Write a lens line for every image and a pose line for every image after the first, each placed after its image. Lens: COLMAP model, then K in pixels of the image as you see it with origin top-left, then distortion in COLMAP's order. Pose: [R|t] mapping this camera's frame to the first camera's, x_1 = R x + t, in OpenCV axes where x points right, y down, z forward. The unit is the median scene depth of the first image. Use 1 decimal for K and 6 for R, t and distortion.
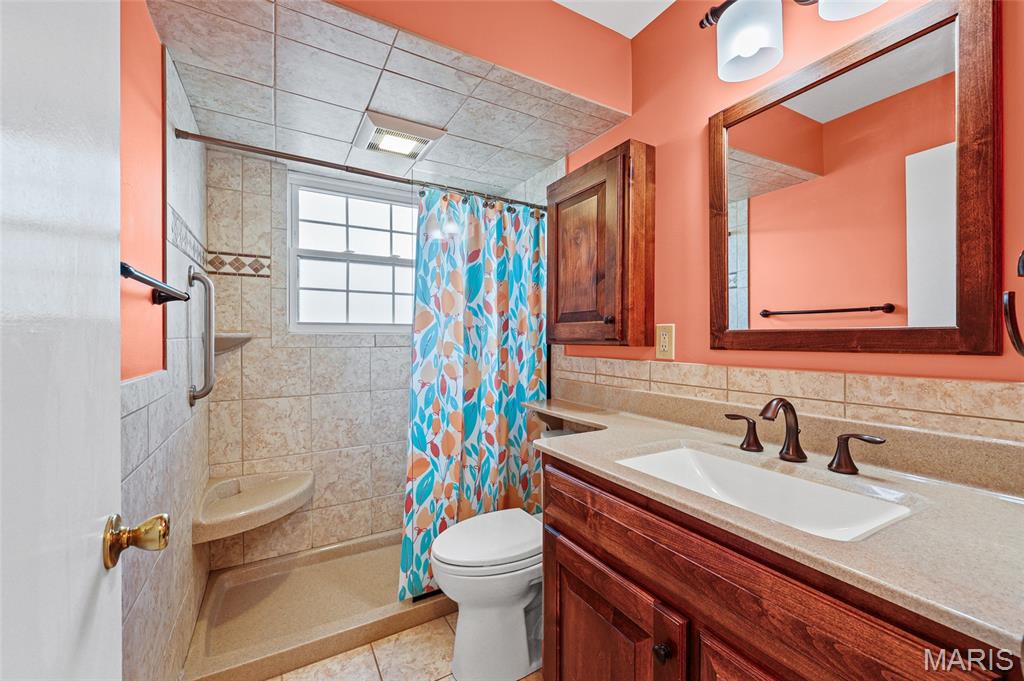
lens RADIAL K [[415.7, 0, 514.8], [0, 415.7, 342.8], [0, 0, 1]] dist [0.001239, 0.000152]
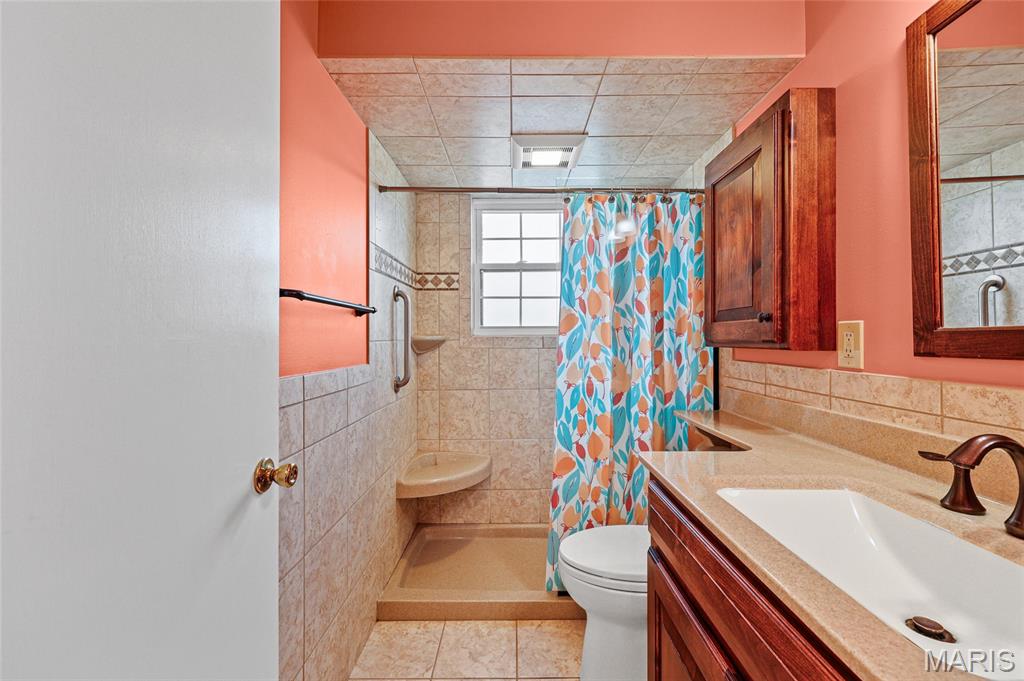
lens RADIAL K [[416.1, 0, 513.4], [0, 416.1, 338.6], [0, 0, 1]] dist [0.000391, 0.000057]
pose [[0.863685, -0.003582, -0.504020, 0.175073], [-0.002539, 0.999931, -0.011457, -0.002373], [0.504026, 0.011175, 0.863616, 0.042283]]
